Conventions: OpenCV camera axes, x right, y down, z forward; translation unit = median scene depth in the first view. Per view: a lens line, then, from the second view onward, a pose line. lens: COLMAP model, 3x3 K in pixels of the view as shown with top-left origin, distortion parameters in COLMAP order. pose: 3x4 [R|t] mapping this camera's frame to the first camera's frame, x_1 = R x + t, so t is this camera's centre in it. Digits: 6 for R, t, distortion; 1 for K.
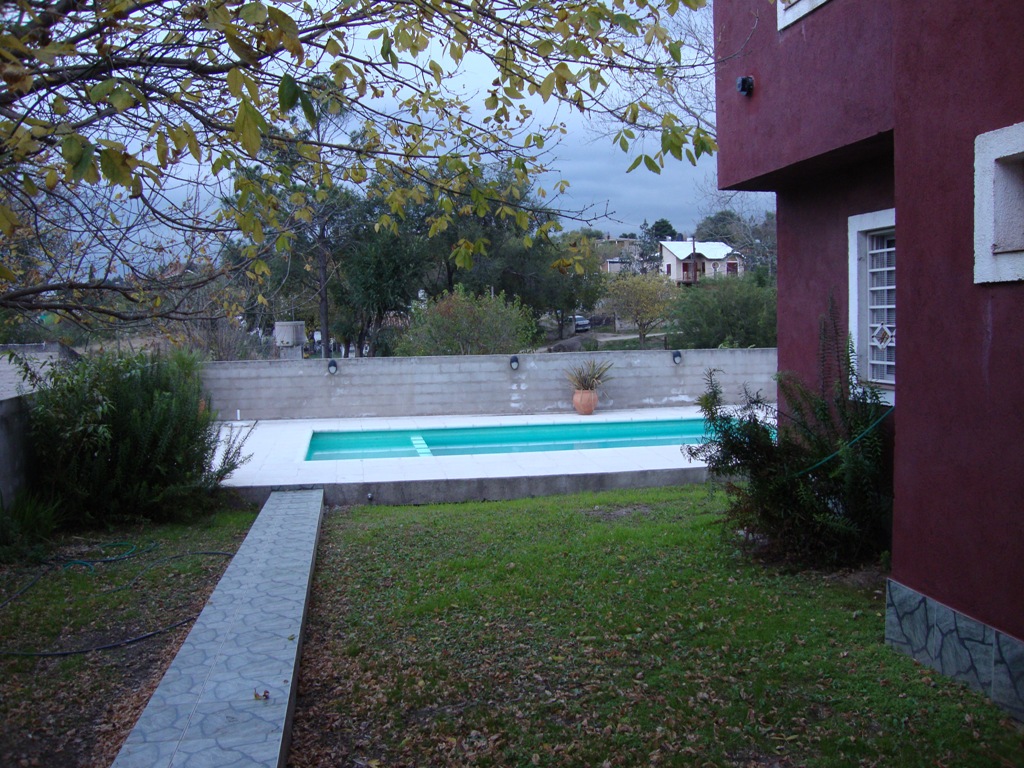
lens RADIAL K [[916.2, 0, 512.0], [0, 916.2, 379.1], [0, 0, 1]] dist [-0.198930, 0.198008]
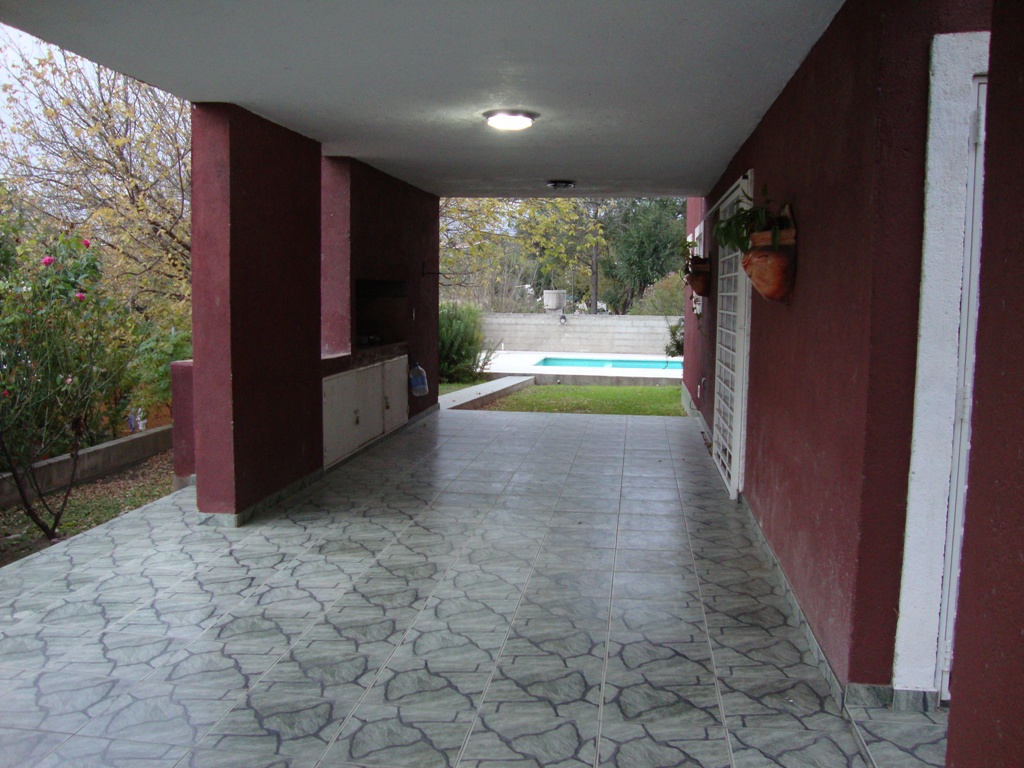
lens RADIAL K [[916.2, 0, 514.2], [0, 916.2, 385.0], [0, 0, 1]] dist [-0.198930, 0.198008]
pose [[0.949855, 0.057305, -0.307396, 0.216784], [-0.045937, 0.997971, 0.044099, 0.034241], [0.309299, -0.027767, 0.950559, -0.538087]]
